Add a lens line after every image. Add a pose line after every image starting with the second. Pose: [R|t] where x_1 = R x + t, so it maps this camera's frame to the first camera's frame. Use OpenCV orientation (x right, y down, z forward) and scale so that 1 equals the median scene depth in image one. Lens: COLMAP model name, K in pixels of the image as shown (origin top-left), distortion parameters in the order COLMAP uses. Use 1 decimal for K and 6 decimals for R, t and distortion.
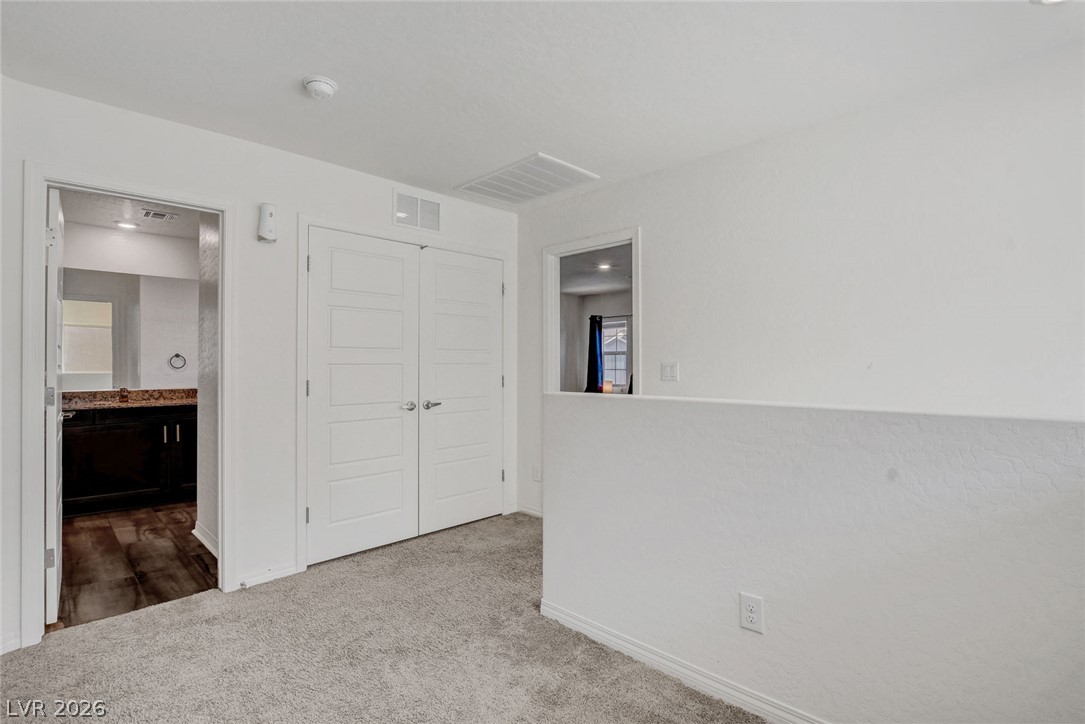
lens RADIAL K [[518.6, 0, 545.8], [0, 518.6, 357.9], [0, 0, 1]] dist [-0.029041, -0.000209]
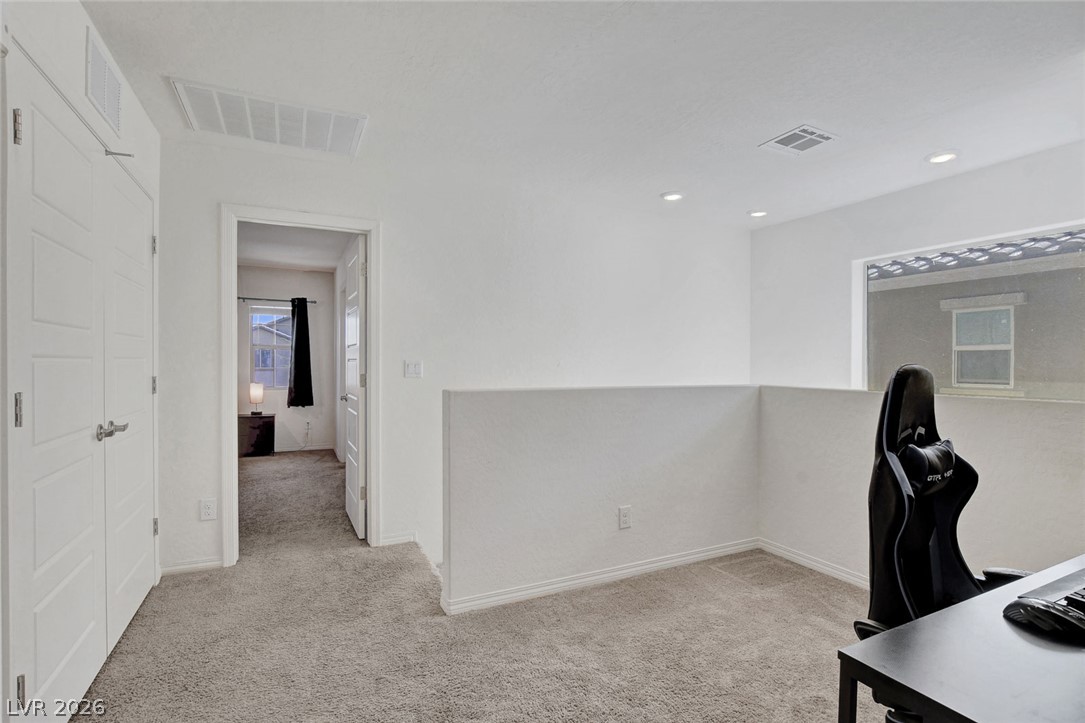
lens RADIAL K [[518.6, 0, 541.2], [0, 518.6, 367.5], [0, 0, 1]] dist [-0.029041, -0.000209]
pose [[0.311574, -0.005480, 0.950206, -0.634465], [-0.026052, 0.999558, 0.014308, 0.000912], [-0.949865, -0.029213, 0.311294, 0.382460]]
